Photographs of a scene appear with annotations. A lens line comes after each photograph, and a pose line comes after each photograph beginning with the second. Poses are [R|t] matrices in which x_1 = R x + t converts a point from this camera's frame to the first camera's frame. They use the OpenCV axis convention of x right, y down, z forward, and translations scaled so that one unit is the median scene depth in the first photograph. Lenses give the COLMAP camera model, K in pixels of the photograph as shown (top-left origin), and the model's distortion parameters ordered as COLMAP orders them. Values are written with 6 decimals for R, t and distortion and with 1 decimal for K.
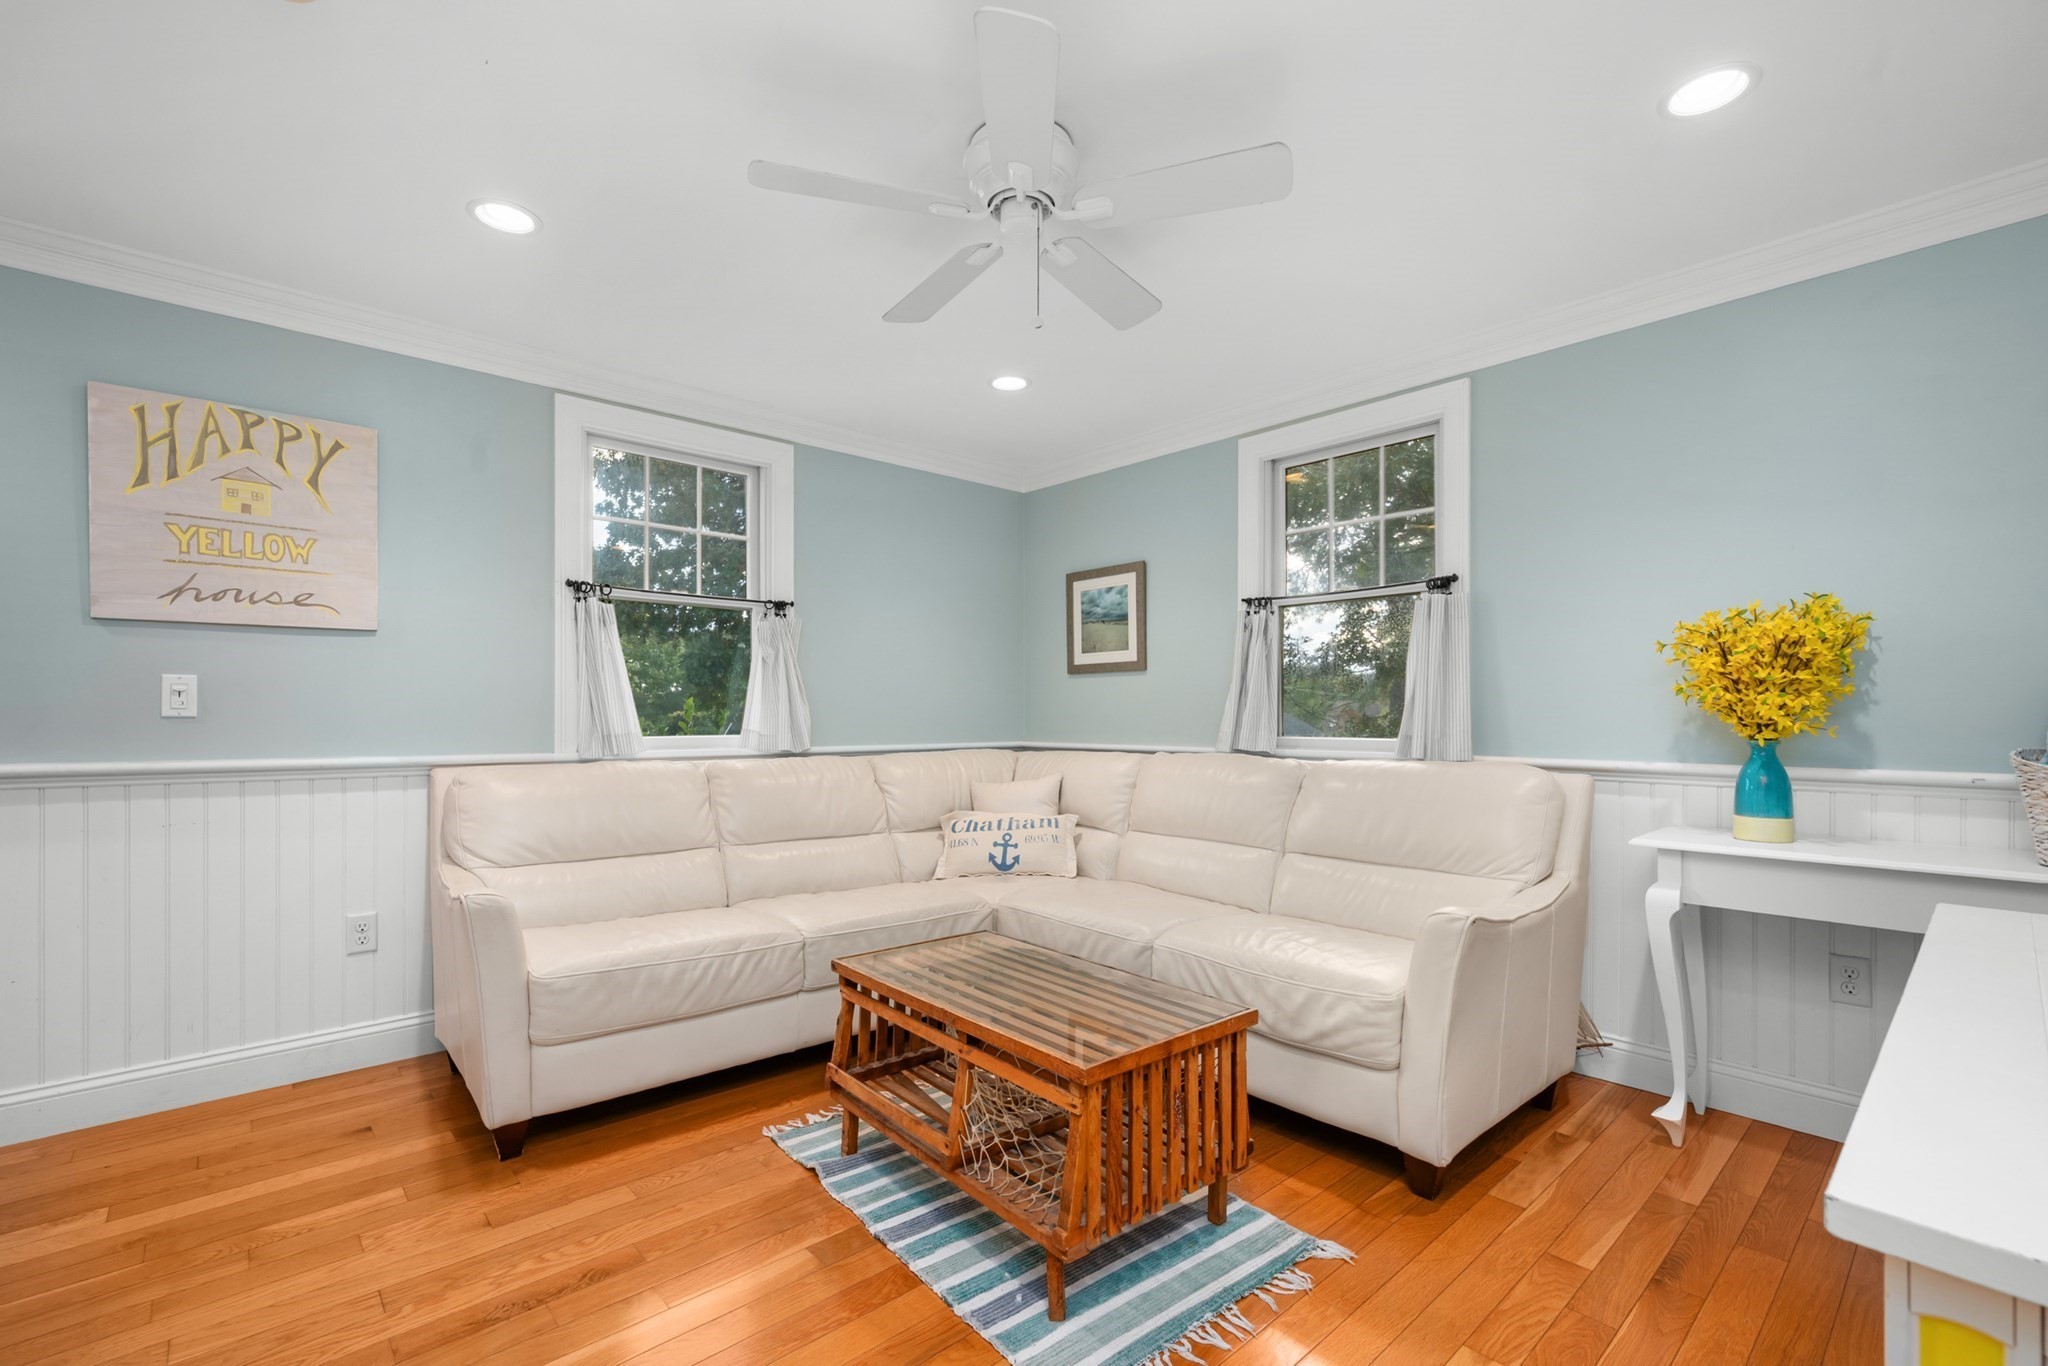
lens RADIAL K [[883.2, 0, 1027.9], [0, 883.2, 715.1], [0, 0, 1]] dist [0.000645, 0.000174]
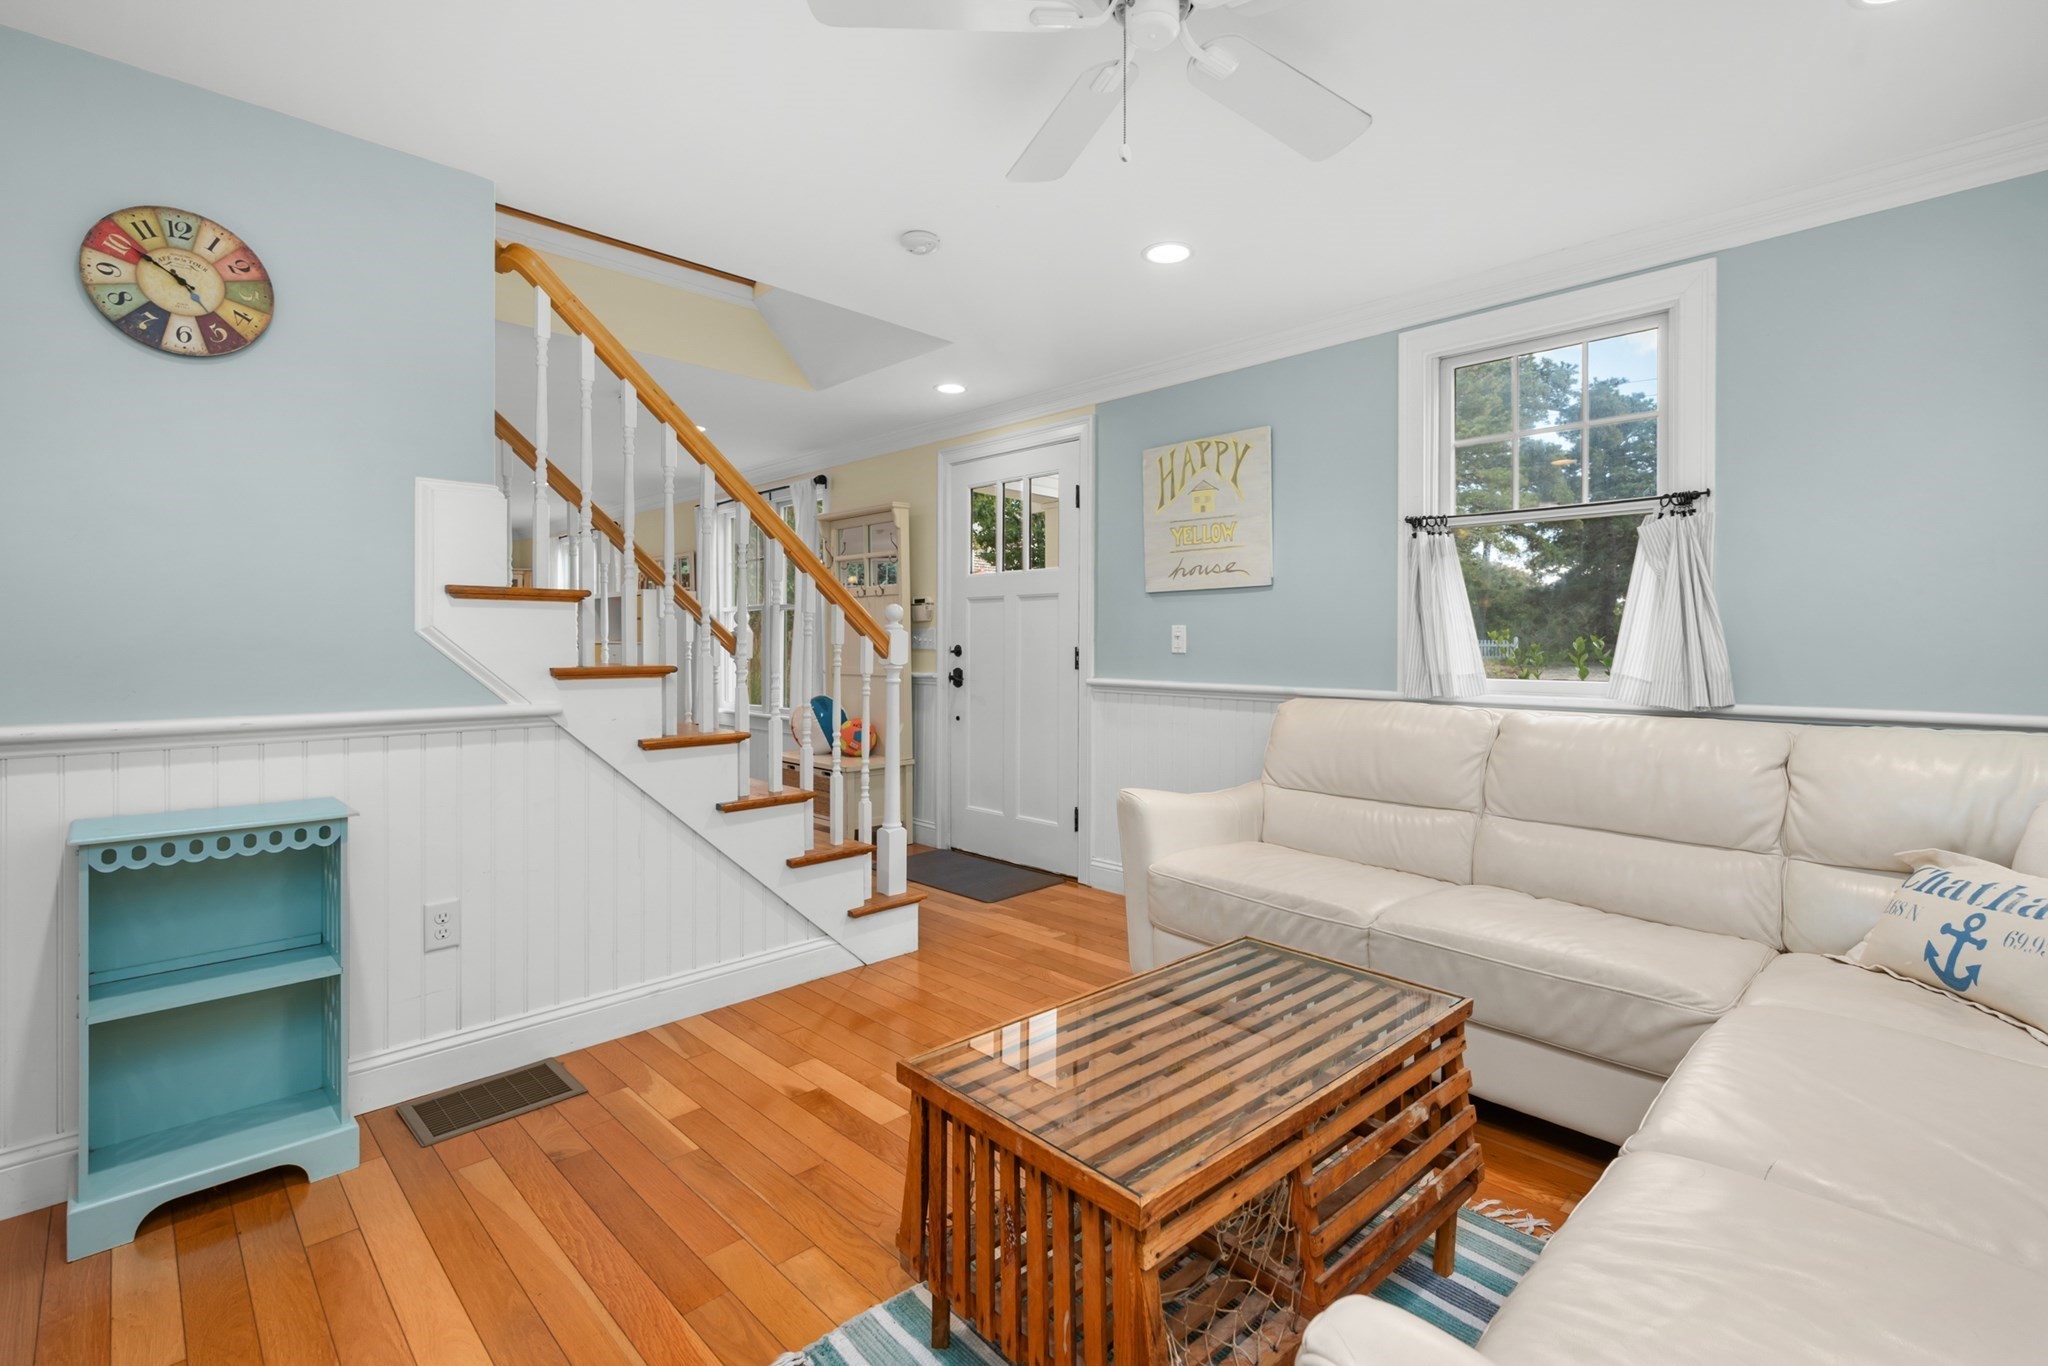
lens RADIAL K [[946.0, 0, 1029.8], [0, 946.0, 635.9], [0, 0, 1]] dist [0.000622, 0.000103]
pose [[0.041112, -0.003937, -0.999147, 0.639178], [0.004872, 0.999981, -0.003740, -0.022030], [0.999143, -0.004714, 0.041130, 0.649997]]
